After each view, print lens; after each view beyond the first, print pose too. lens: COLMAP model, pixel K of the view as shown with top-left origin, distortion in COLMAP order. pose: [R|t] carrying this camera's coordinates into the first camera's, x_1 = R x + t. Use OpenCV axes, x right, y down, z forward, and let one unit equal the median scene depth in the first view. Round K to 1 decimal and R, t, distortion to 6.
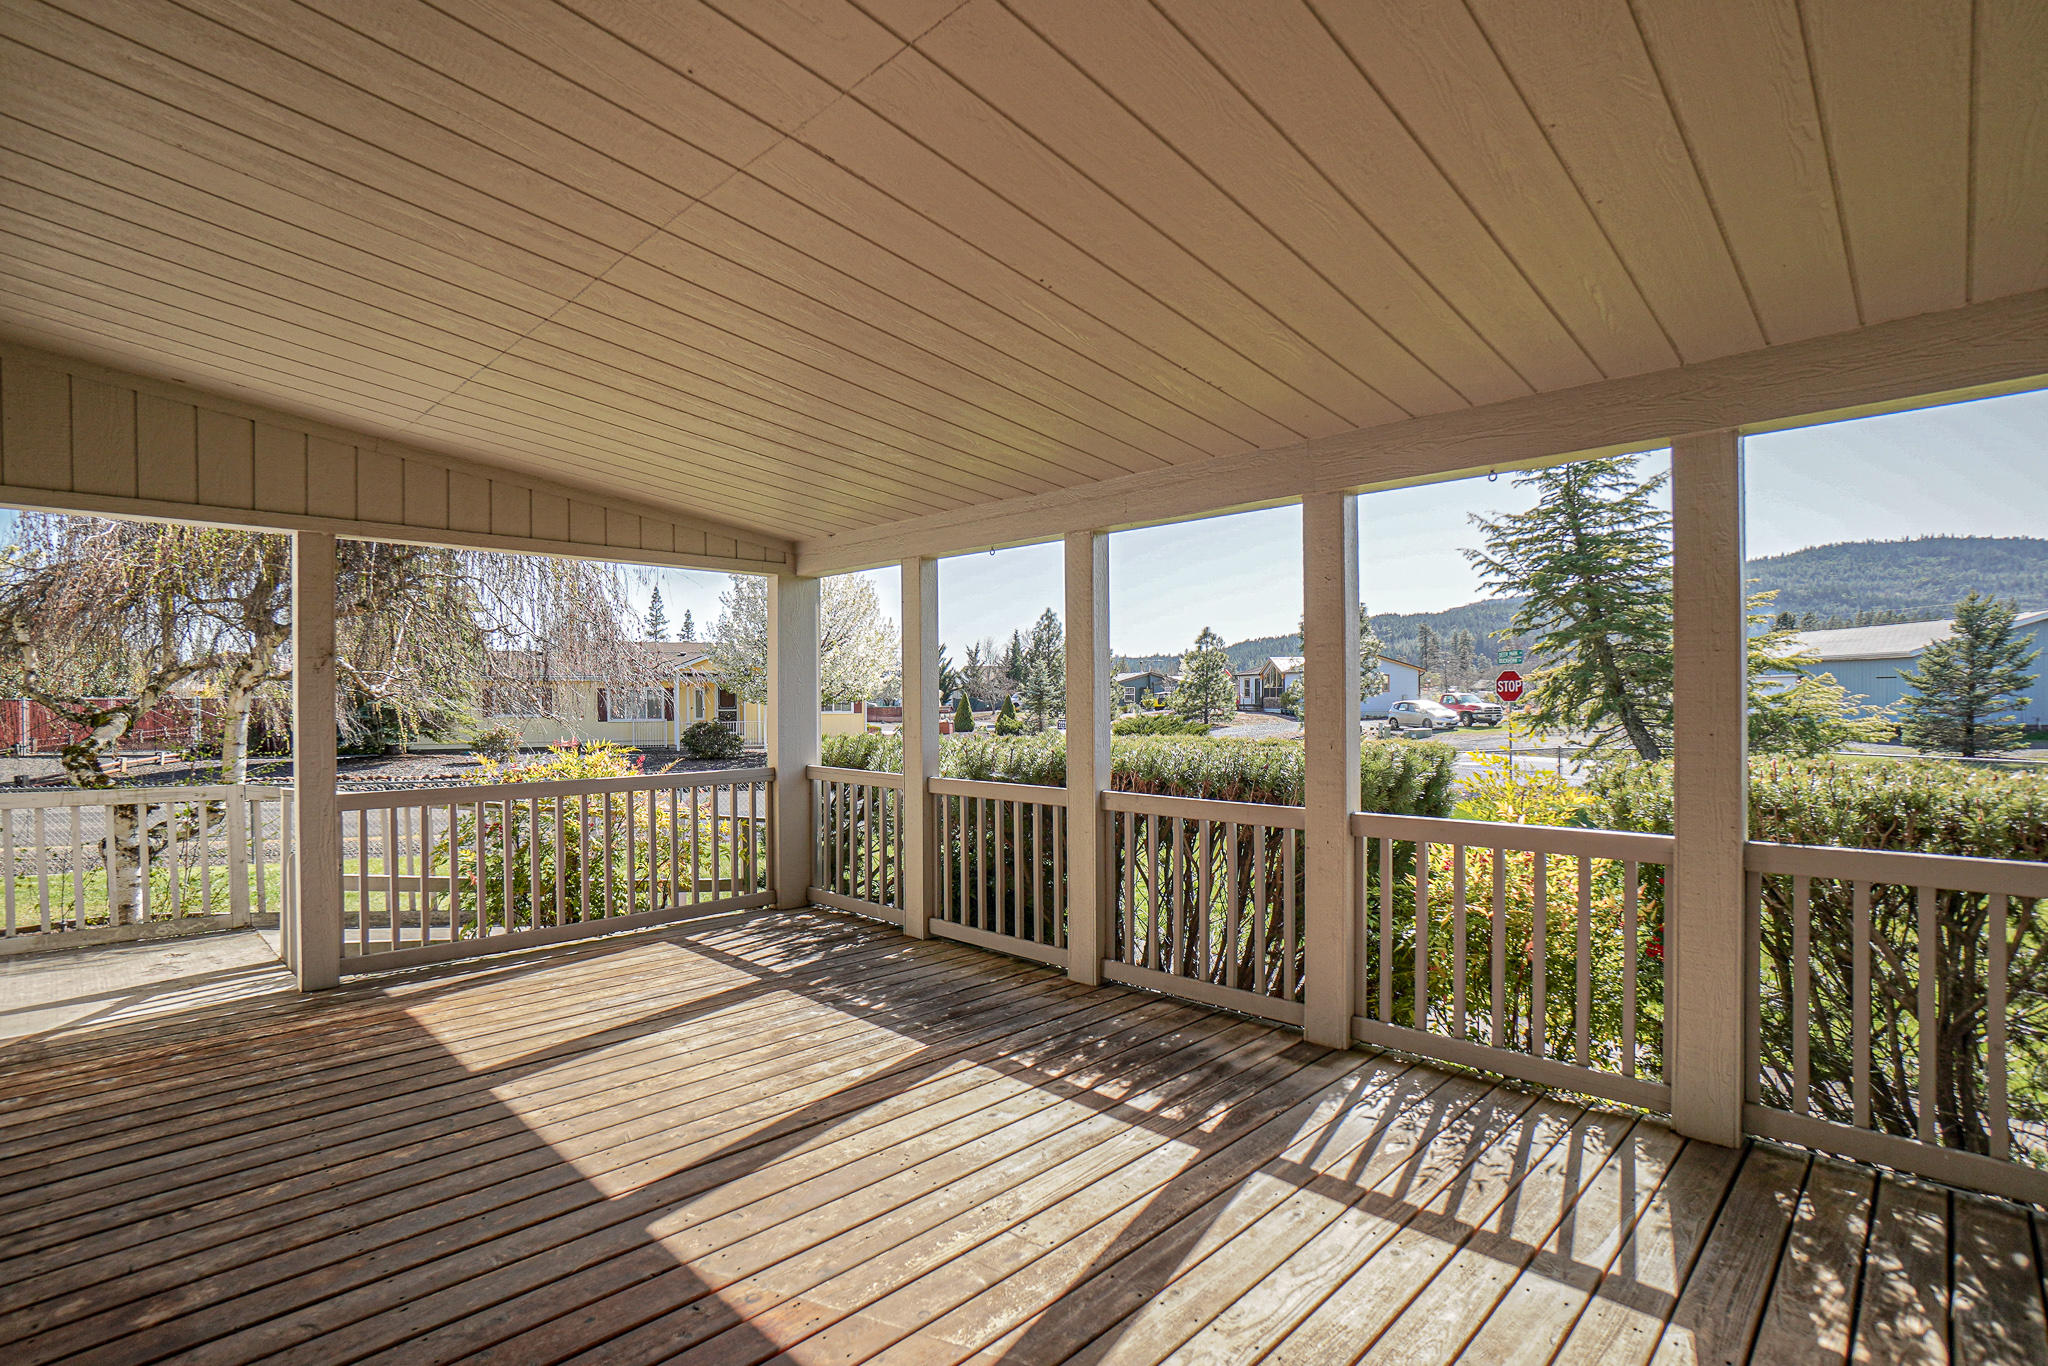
lens RADIAL K [[960.0, 0, 1018.4], [0, 960.0, 691.8], [0, 0, 1]] dist [-0.059847, 0.022160]
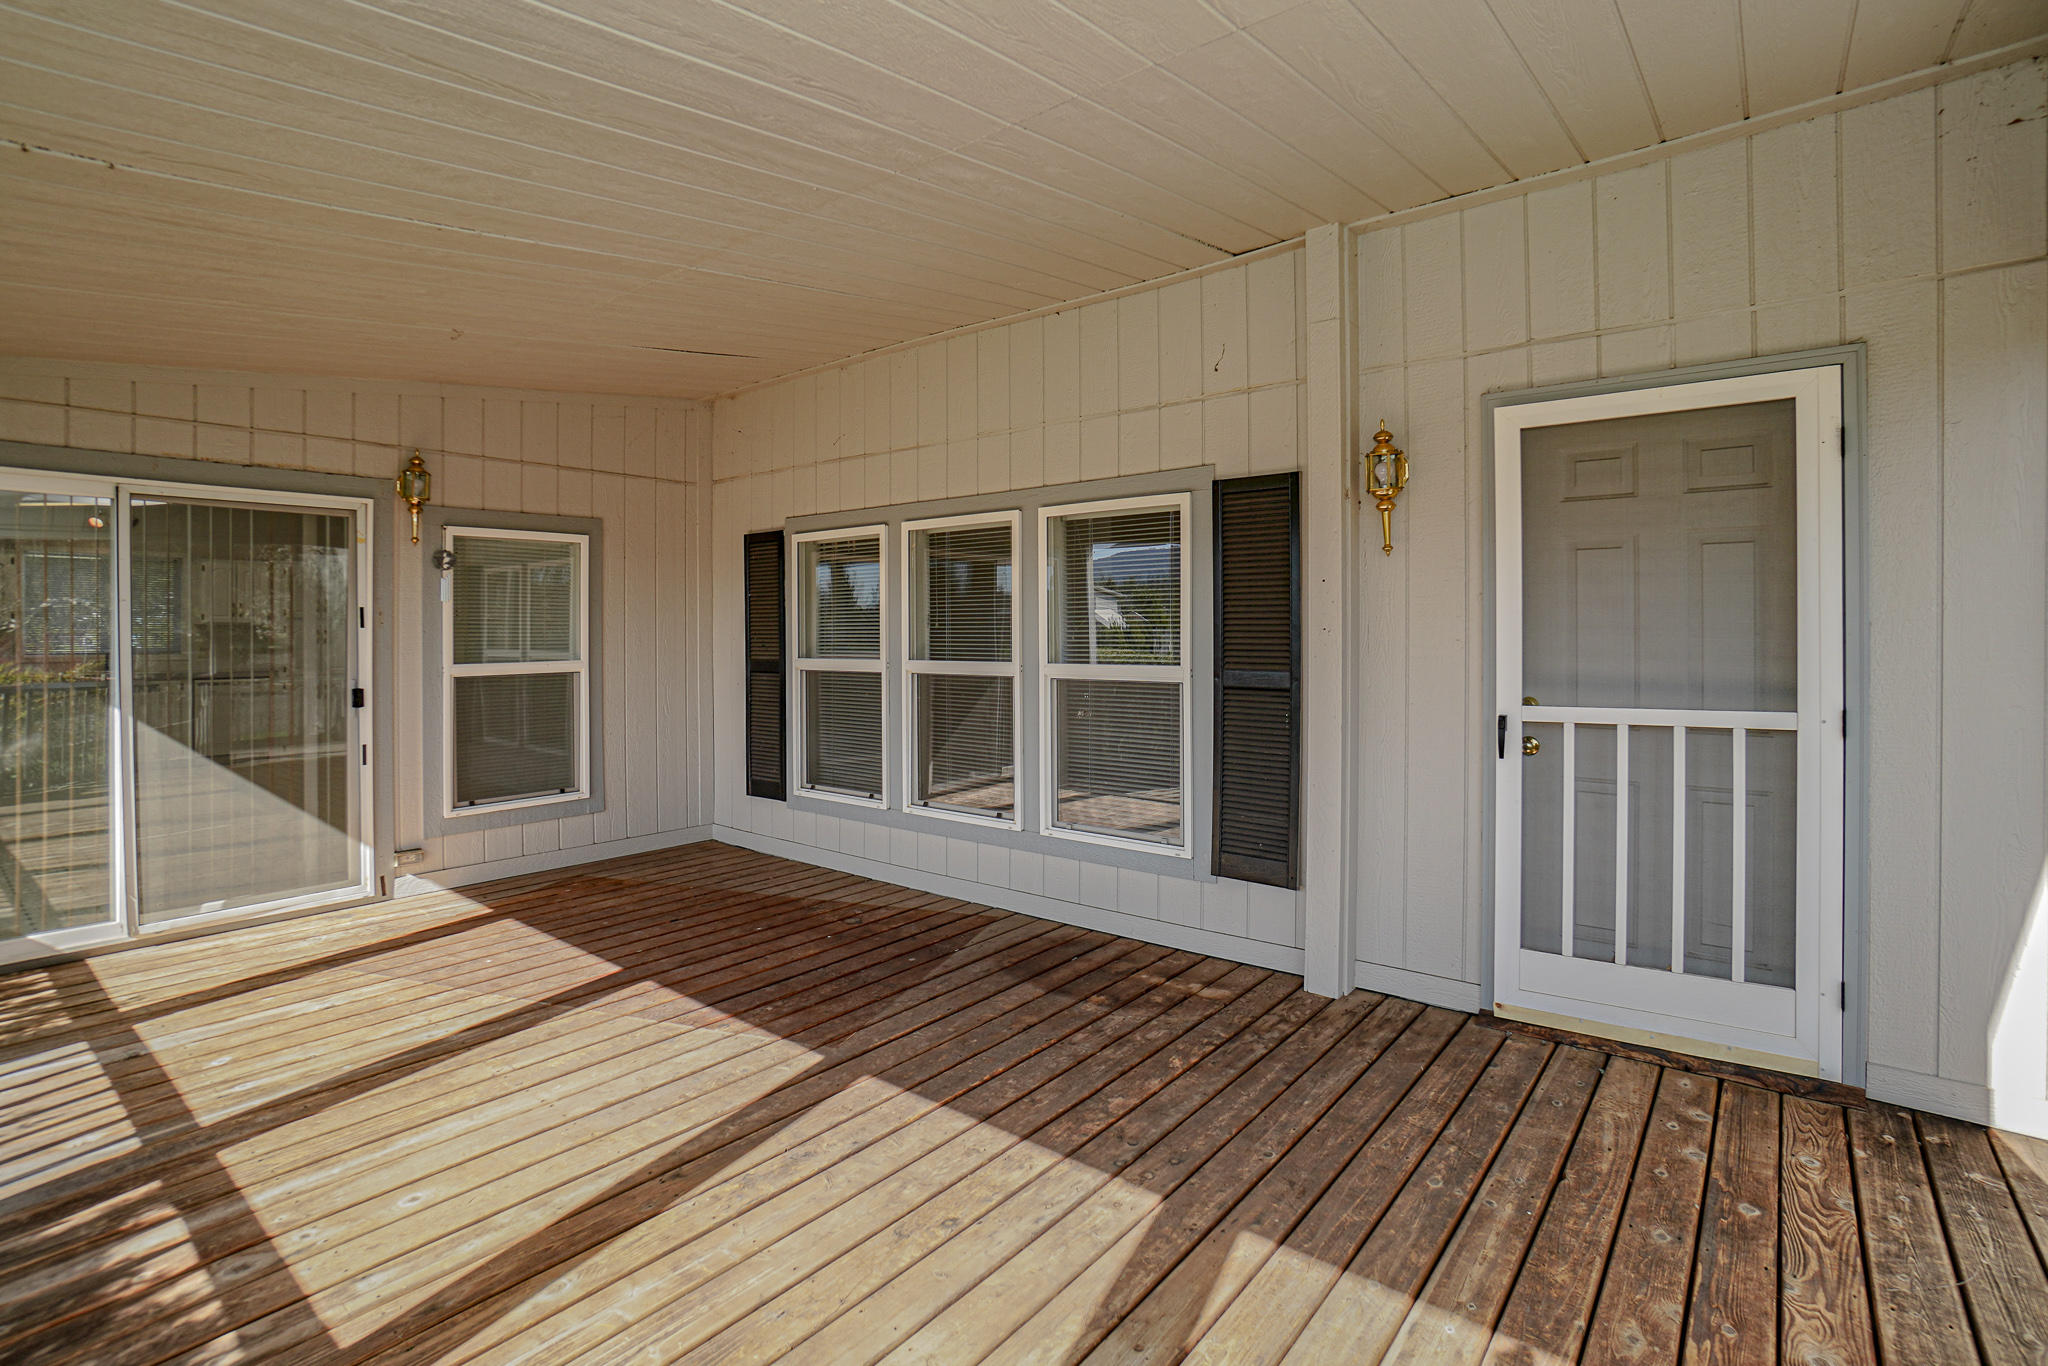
lens RADIAL K [[941.8, 0, 1025.7], [0, 941.8, 645.0], [0, 0, 1]] dist [-0.054786, -0.000154]
pose [[-0.995860, -0.000854, -0.090892, -0.460279], [-0.001066, 0.999997, 0.002289, 0.027871], [0.090890, 0.002376, -0.995858, 1.858563]]
